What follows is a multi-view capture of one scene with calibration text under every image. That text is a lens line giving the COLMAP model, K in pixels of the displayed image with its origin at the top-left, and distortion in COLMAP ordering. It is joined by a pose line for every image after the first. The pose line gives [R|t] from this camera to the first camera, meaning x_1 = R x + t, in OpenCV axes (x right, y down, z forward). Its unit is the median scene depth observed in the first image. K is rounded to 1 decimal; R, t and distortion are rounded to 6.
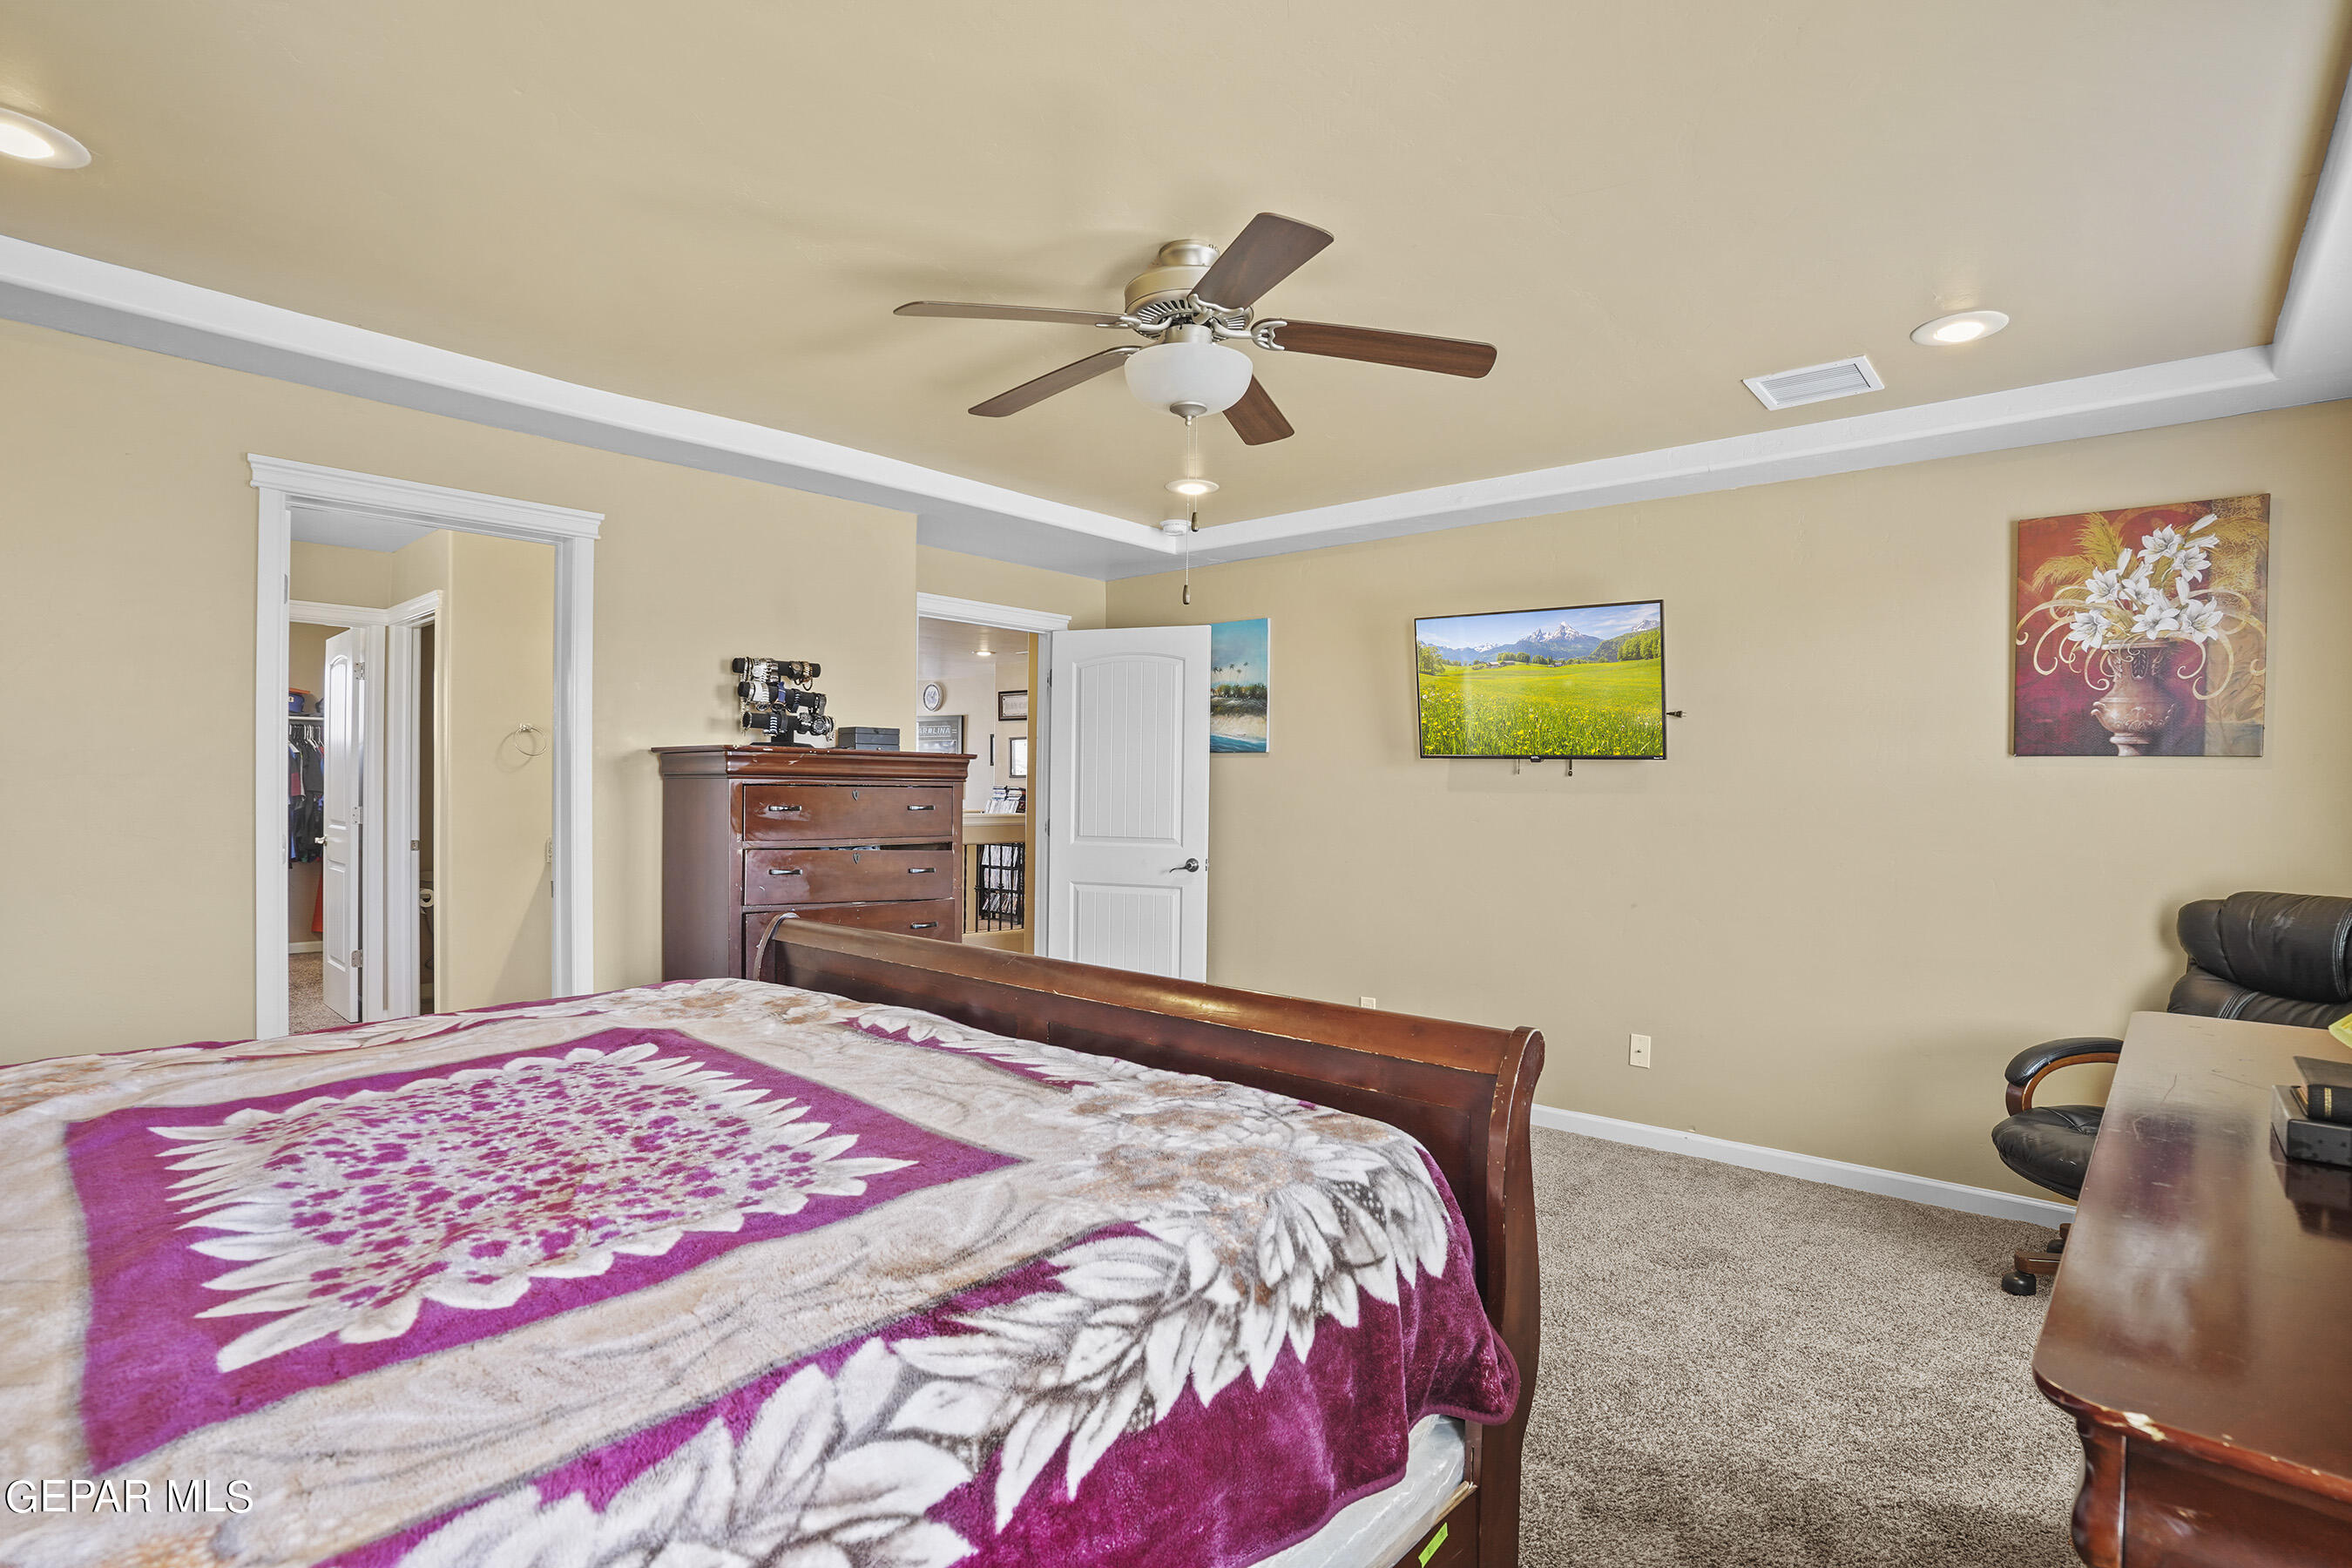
lens RADIAL K [[1153.5, 0, 1164.9], [0, 1153.5, 771.8], [0, 0, 1]] dist [-0.070035, 0.032047]
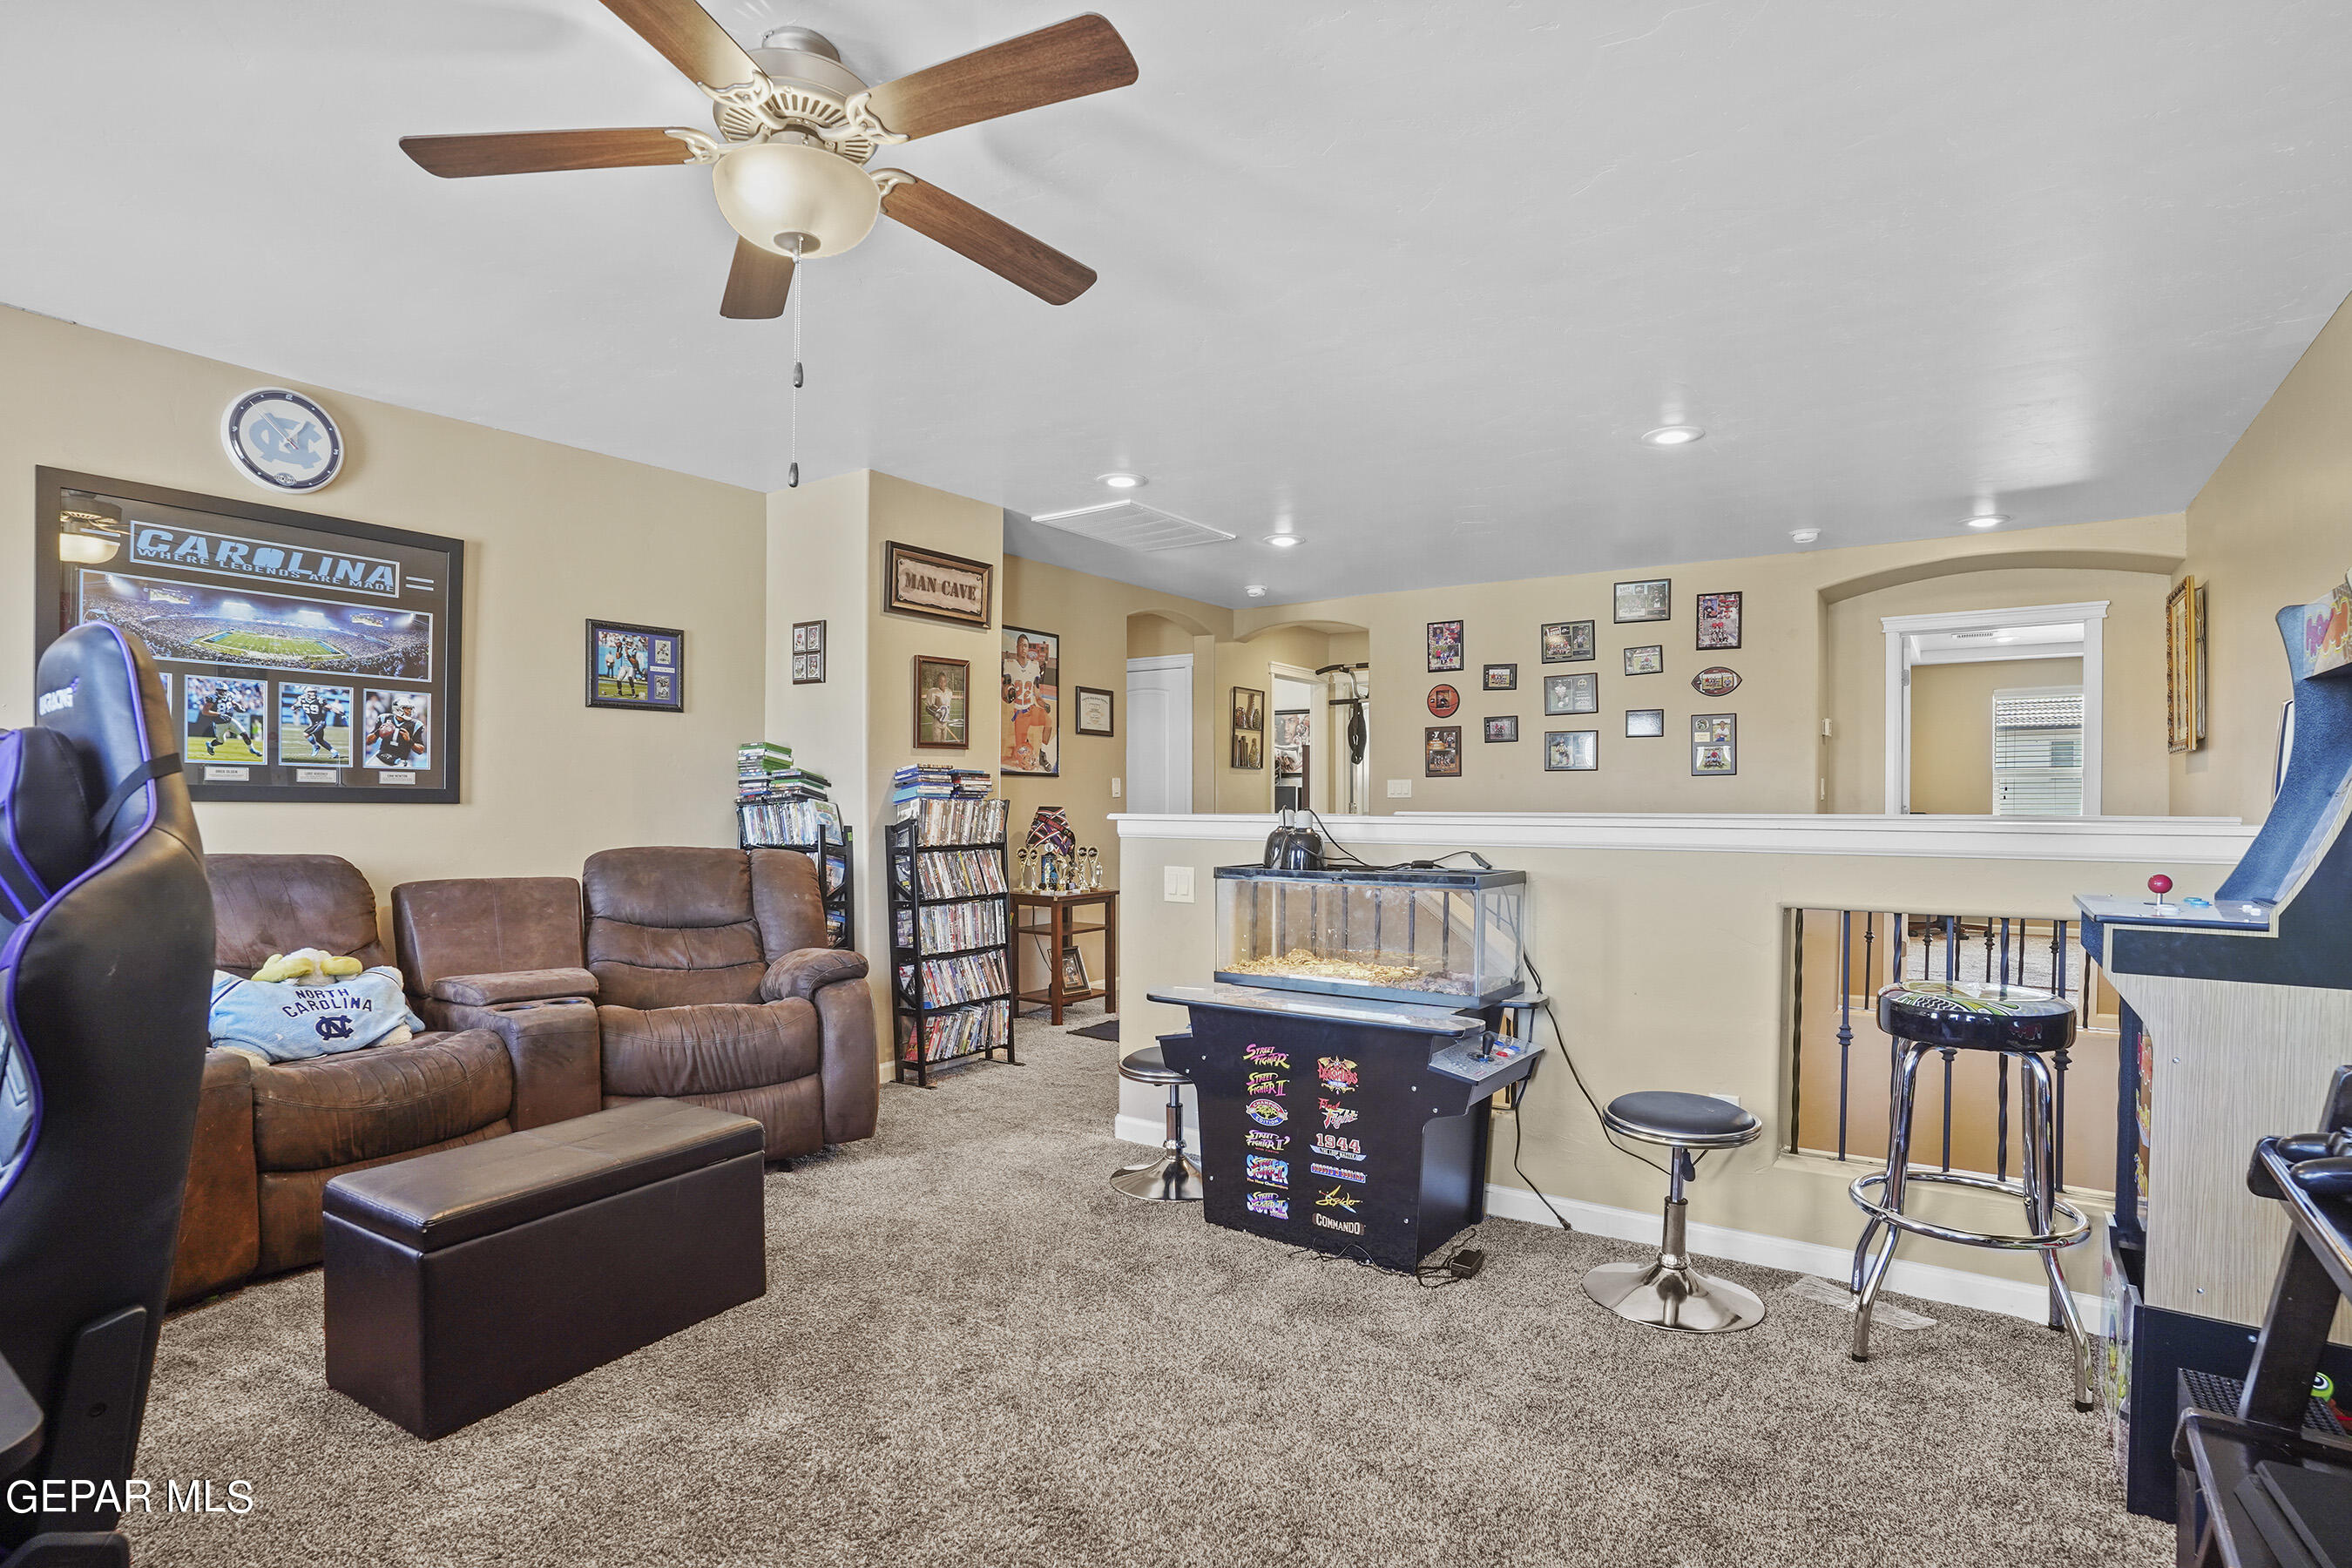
lens RADIAL K [[1153.5, 0, 1164.9], [0, 1153.5, 771.8], [0, 0, 1]] dist [-0.070035, 0.032047]
pose [[-0.099795, 0.000438, 0.995008, -0.579839], [-0.001570, 0.999999, -0.000598, 0.014351], [-0.995007, -0.001621, -0.099794, 0.960487]]
